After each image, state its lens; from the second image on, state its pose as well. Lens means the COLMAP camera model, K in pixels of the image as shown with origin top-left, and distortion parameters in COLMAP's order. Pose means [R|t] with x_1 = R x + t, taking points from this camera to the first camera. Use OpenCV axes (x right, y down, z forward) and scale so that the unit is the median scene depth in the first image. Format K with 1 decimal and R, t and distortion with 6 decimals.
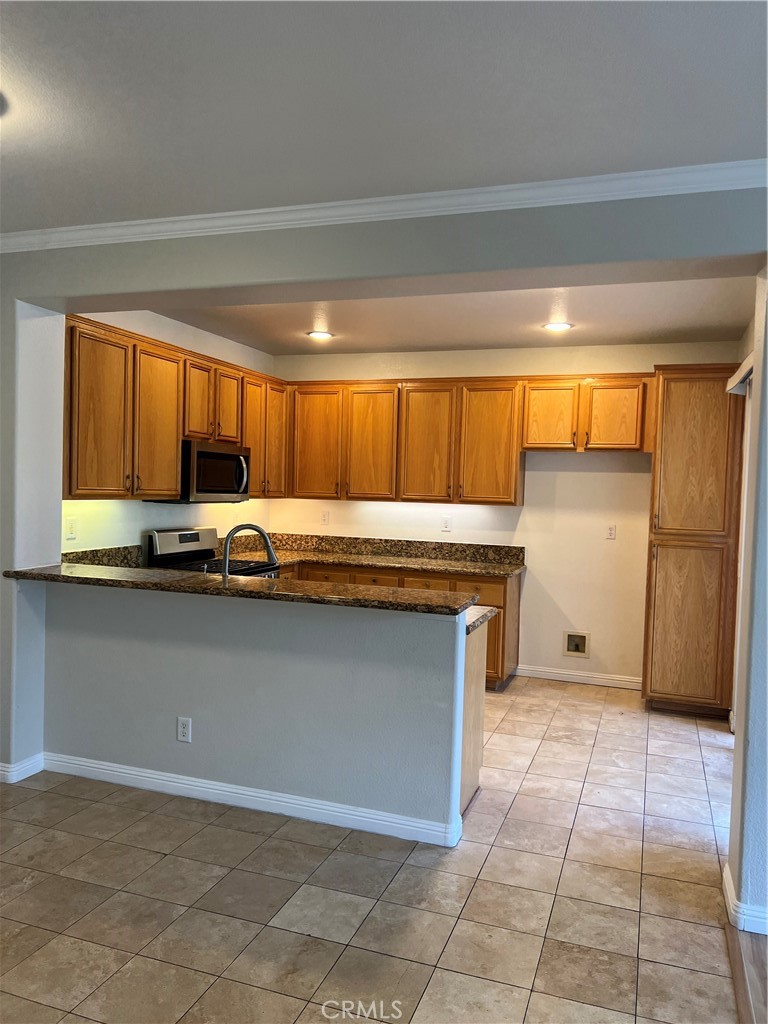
lens RADIAL K [[767.3, 0, 385.0], [0, 767.3, 513.7], [0, 0, 1]] dist [0.042076, -0.031288]
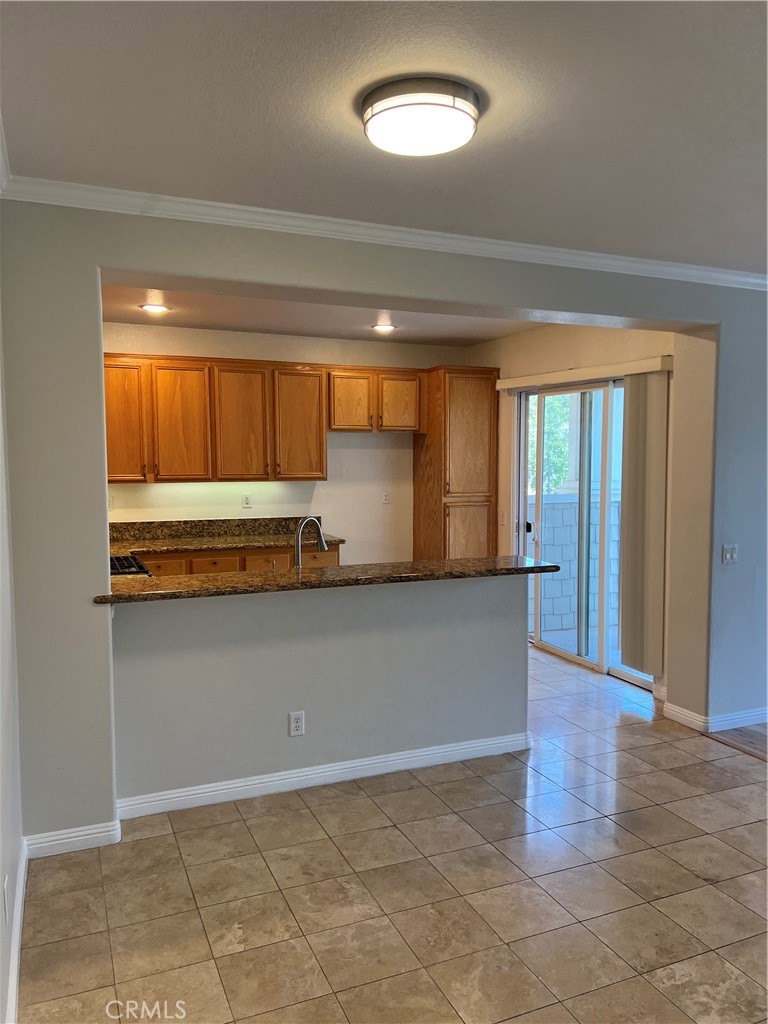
lens RADIAL K [[767.3, 0, 386.0], [0, 767.3, 511.9], [0, 0, 1]] dist [0.042076, -0.031288]
pose [[0.731971, -0.077782, 0.676882, -0.562240], [0.042555, 0.996742, 0.068520, -0.040377], [-0.680006, -0.021350, 0.732896, 0.128880]]
